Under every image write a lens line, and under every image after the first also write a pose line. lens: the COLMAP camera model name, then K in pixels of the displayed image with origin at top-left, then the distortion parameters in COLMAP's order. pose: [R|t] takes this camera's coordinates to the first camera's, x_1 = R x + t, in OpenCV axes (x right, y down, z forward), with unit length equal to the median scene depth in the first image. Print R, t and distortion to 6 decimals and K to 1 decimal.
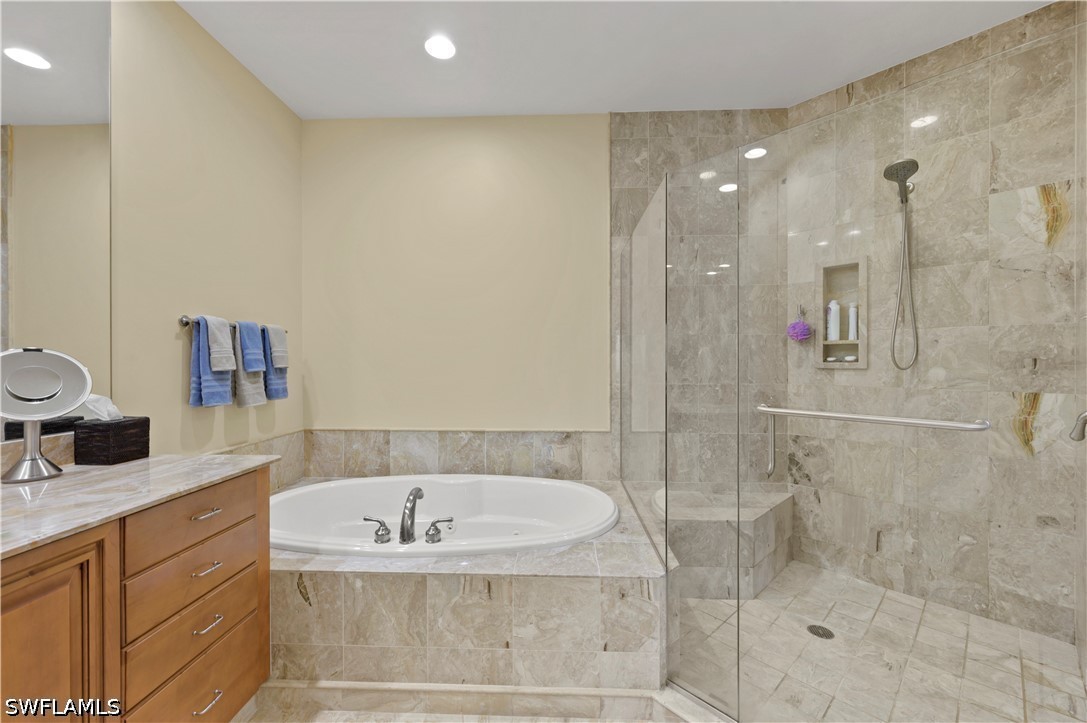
lens RADIAL K [[426.4, 0, 546.8], [0, 426.4, 363.8], [0, 0, 1]] dist [-0.001046, -0.000101]
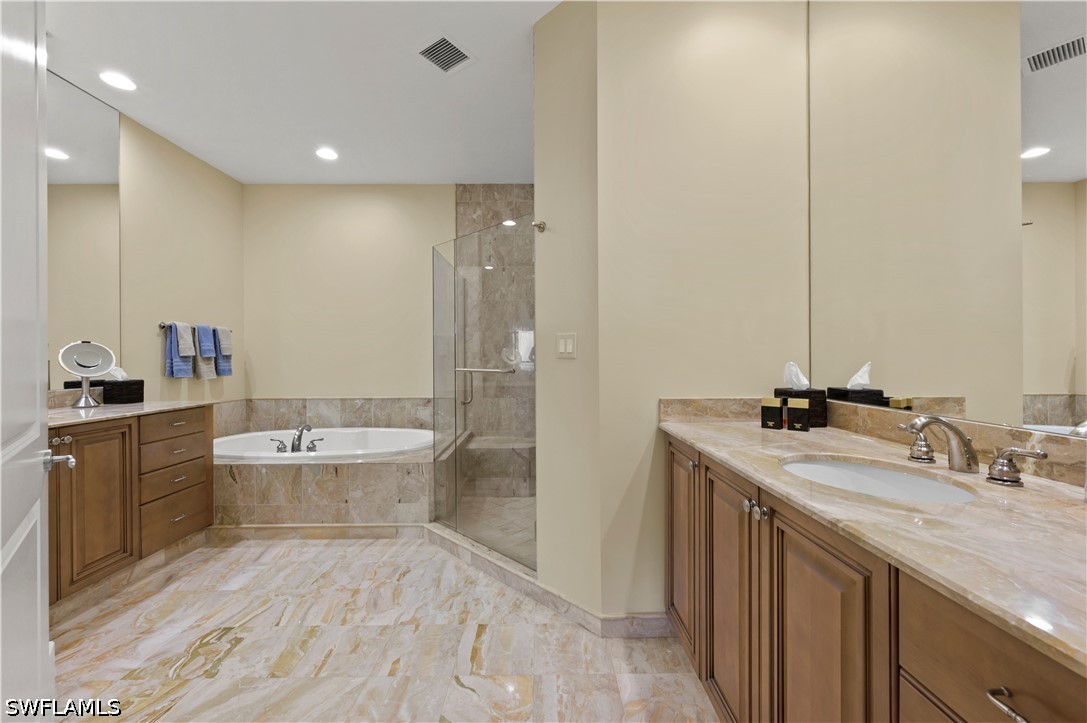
lens RADIAL K [[425.5, 0, 545.5], [0, 425.5, 359.2], [0, 0, 1]] dist [-0.000145, 0.000084]
pose [[0.998911, -0.005098, 0.046369, 0.558137], [0.005200, 0.999984, -0.002094, 0.041610], [-0.046358, 0.002333, 0.998922, -0.717850]]
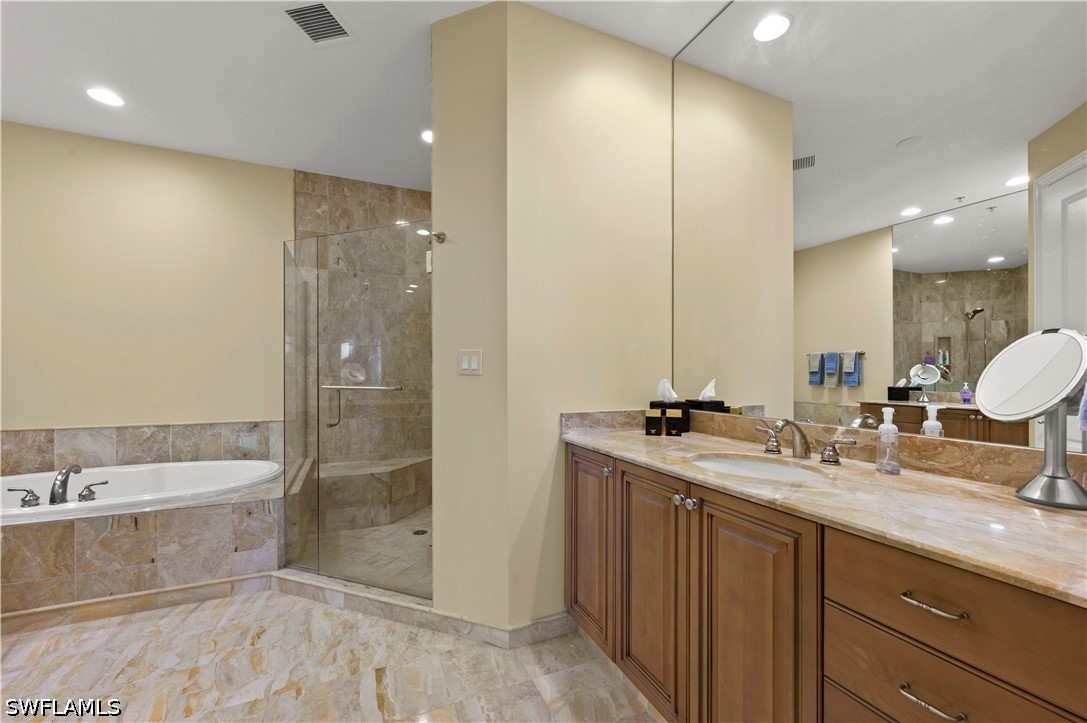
lens RADIAL K [[430.6, 0, 542.2], [0, 430.6, 375.0], [0, 0, 1]] dist [0.000642, 0.000351]
pose [[0.900274, -0.000797, 0.435323, 0.363623], [0.001540, 0.999998, -0.001354, 0.039151], [-0.435321, 0.001889, 0.900273, -0.688703]]
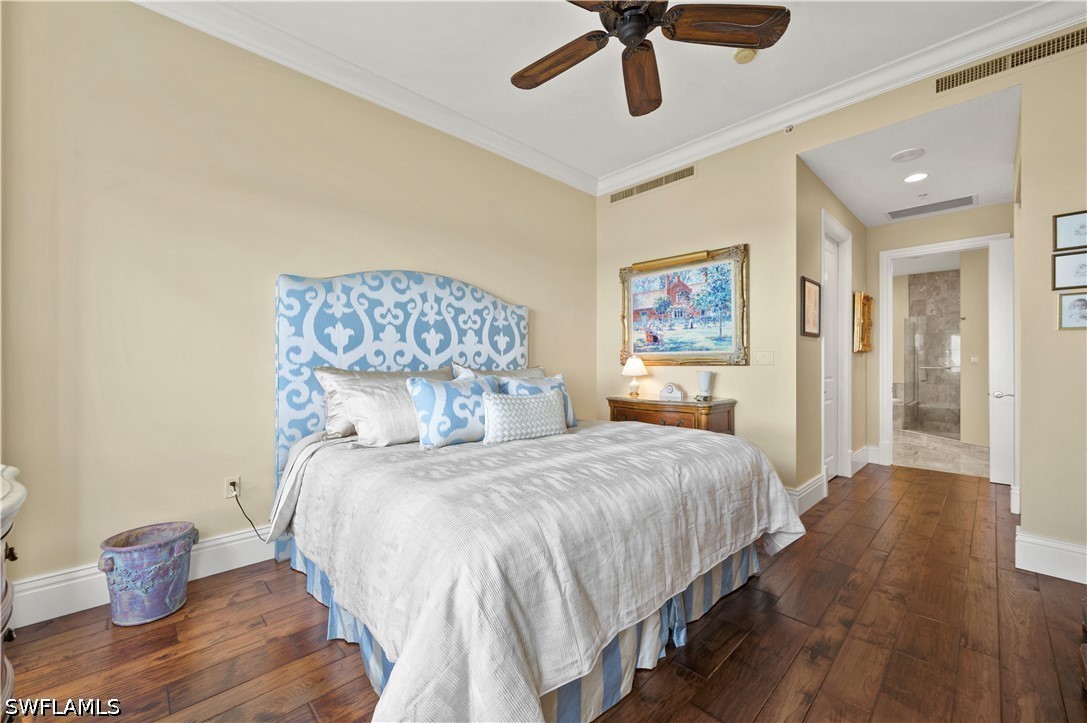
lens RADIAL K [[431.4, 0, 544.7], [0, 431.4, 358.1], [0, 0, 1]] dist [0.000710, 0.000187]
pose [[0.714115, -0.000694, -0.700028, 0.627005], [-0.006839, 0.999945, -0.007968, 0.037962], [0.699994, 0.010477, 0.714071, -4.119521]]
